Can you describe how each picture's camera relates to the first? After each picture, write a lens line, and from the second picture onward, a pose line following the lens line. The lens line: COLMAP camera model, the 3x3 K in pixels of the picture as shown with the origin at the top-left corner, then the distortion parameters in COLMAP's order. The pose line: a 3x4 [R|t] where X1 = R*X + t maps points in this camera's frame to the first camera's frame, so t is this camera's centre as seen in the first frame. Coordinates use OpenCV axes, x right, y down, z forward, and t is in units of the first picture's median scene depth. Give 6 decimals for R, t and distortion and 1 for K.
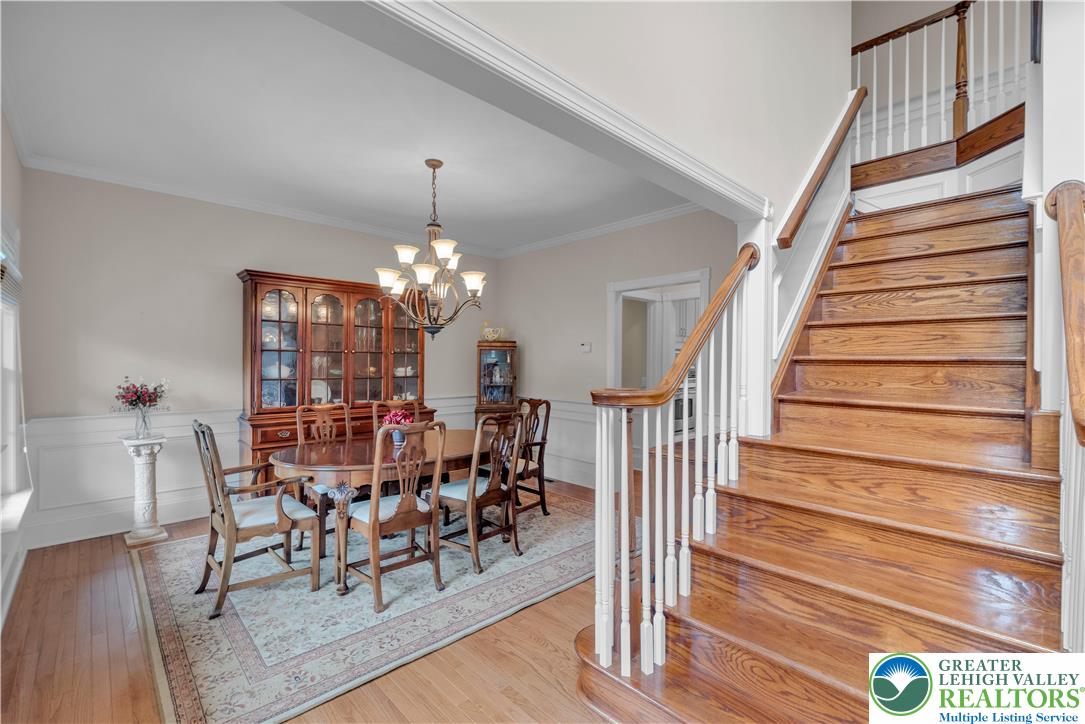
lens RADIAL K [[485.7, 0, 548.2], [0, 485.7, 363.3], [0, 0, 1]] dist [-0.002748, -0.001628]
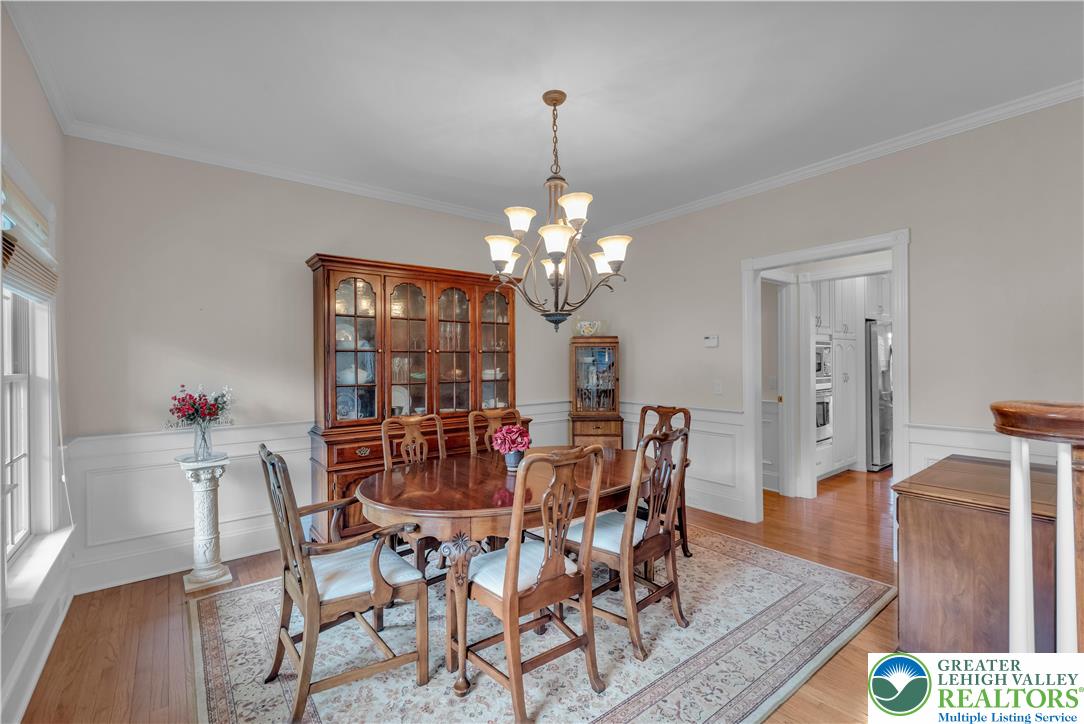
lens RADIAL K [[485.2, 0, 543.7], [0, 485.2, 360.7], [0, 0, 1]] dist [-0.002748, -0.001628]
pose [[0.994807, -0.017212, -0.100315, -0.183645], [0.016445, 0.999829, -0.008468, 0.003272], [0.100444, 0.006775, 0.994920, 0.250931]]
